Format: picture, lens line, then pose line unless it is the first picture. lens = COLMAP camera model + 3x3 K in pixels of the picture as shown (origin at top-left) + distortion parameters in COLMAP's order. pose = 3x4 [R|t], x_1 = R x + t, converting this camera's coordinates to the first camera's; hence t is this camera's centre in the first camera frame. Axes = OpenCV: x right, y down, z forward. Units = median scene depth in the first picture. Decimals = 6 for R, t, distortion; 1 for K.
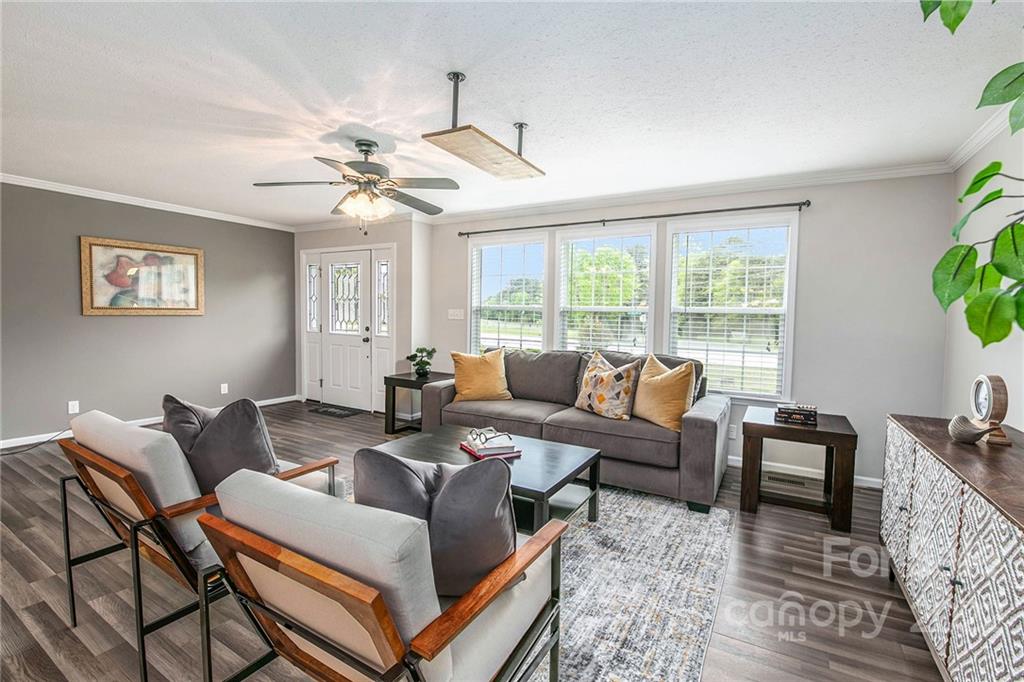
lens RADIAL K [[457.3, 0, 510.5], [0, 457.3, 339.2], [0, 0, 1]] dist [-0.018778, -0.001449]
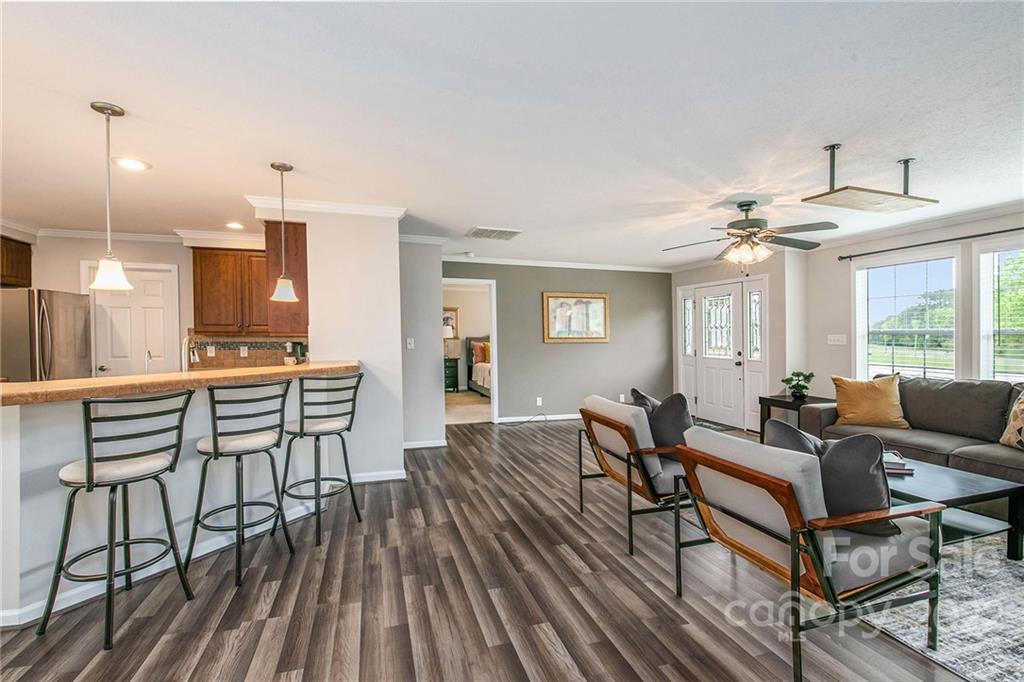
lens RADIAL K [[457.3, 0, 501.6], [0, 457.3, 331.9], [0, 0, 1]] dist [-0.018778, -0.001449]
pose [[0.727166, -0.022252, -0.686101, 0.033589], [-0.028370, 0.997646, -0.062424, 0.014534], [0.685875, 0.064858, 0.724824, -0.281797]]
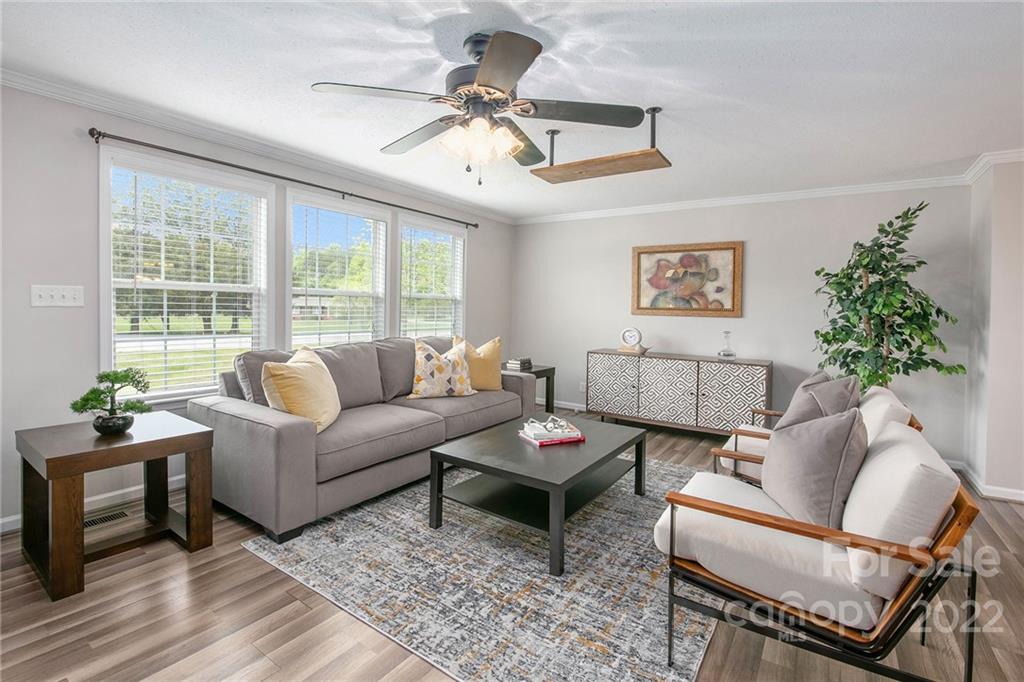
lens RADIAL K [[457.3, 0, 517.0], [0, 457.3, 333.2], [0, 0, 1]] dist [-0.018778, -0.001449]
pose [[0.073770, -0.073634, 0.994553, -0.823444], [0.029237, 0.997001, 0.071647, -0.054003], [-0.996847, 0.023792, 0.075702, 0.765181]]
